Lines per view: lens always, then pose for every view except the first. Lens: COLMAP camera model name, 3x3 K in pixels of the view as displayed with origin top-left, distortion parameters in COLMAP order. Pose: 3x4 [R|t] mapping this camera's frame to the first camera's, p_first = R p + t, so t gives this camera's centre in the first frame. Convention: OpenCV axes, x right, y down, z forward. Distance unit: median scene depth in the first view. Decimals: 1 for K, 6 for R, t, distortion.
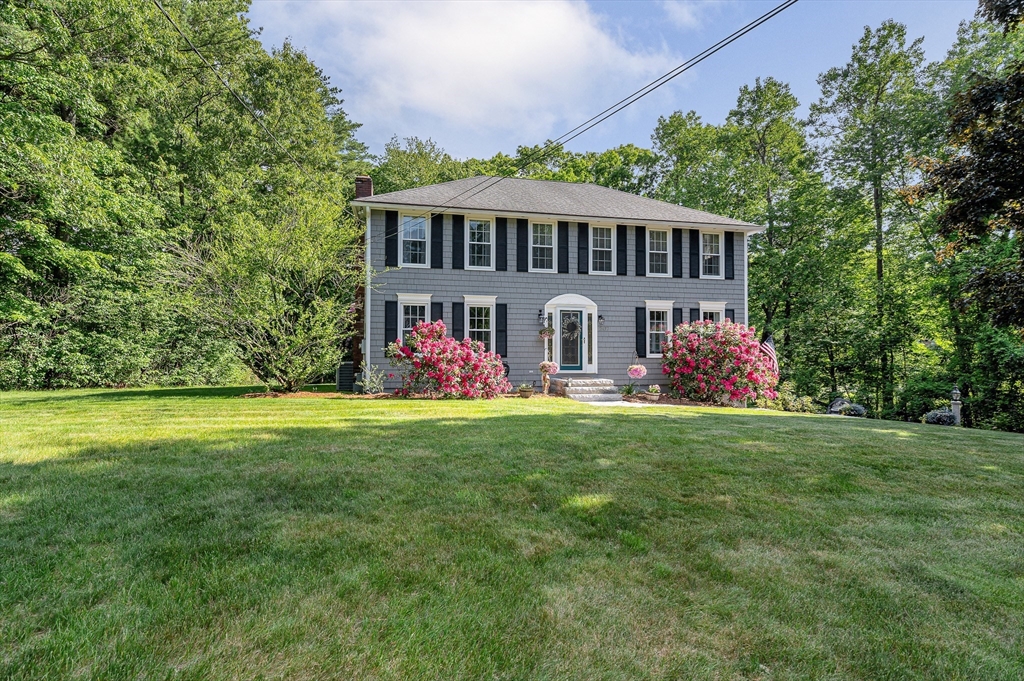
lens RADIAL K [[488.4, 0, 511.7], [0, 488.4, 346.6], [0, 0, 1]] dist [0.000532, 0.000139]
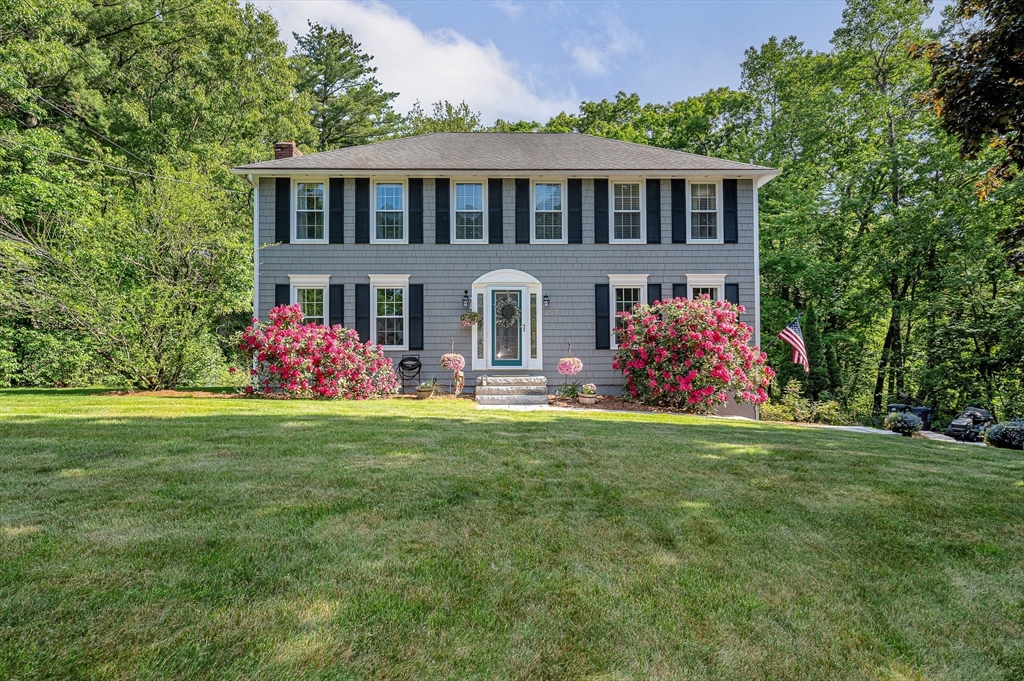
lens RADIAL K [[606.7, 0, 512.0], [0, 606.7, 337.5], [0, 0, 1]] dist [-0.005649, -0.000806]
pose [[0.983645, -0.011016, -0.179779, 0.304682], [0.010186, 0.999933, -0.005538, 0.008057], [0.179828, 0.003617, 0.983691, 0.035138]]
